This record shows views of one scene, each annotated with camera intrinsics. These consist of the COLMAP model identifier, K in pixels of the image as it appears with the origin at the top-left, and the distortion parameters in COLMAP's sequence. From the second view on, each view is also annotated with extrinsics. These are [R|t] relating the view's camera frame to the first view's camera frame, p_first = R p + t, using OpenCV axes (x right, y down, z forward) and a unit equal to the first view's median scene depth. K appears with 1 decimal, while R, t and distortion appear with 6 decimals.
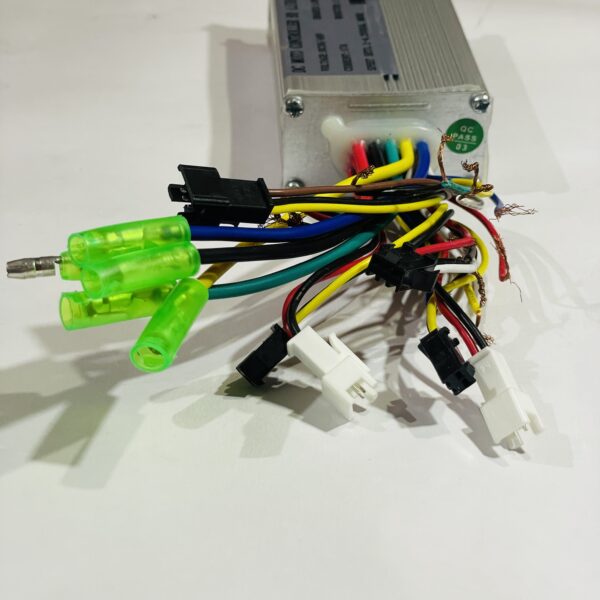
lens RADIAL K [[1347.6, 0, 300.0], [0, 1347.6, 300.0], [0, 0, 1]] dist [-0.016220, 0.067118]
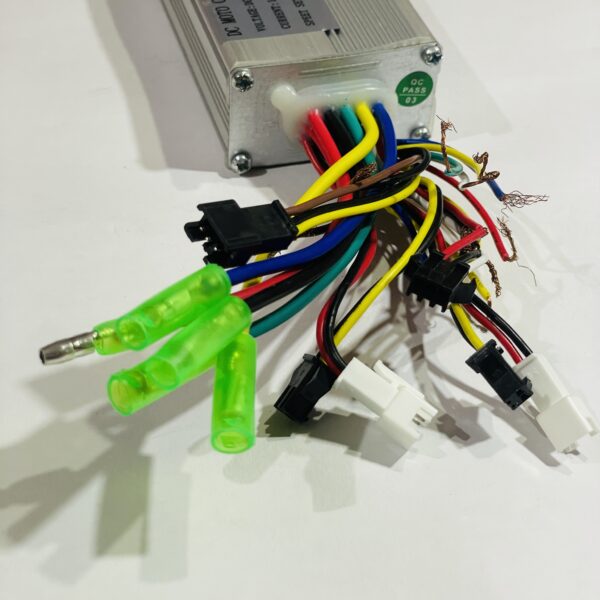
lens RADIAL K [[1347.6, 0, 300.0], [0, 1347.6, 300.0], [0, 0, 1]] dist [-0.016220, 0.067118]
pose [[0.965750, -0.135032, 0.221571, -0.214463], [0.096517, 0.979592, 0.176306, -0.174292], [-0.240856, -0.148882, 0.959074, 0.100303]]
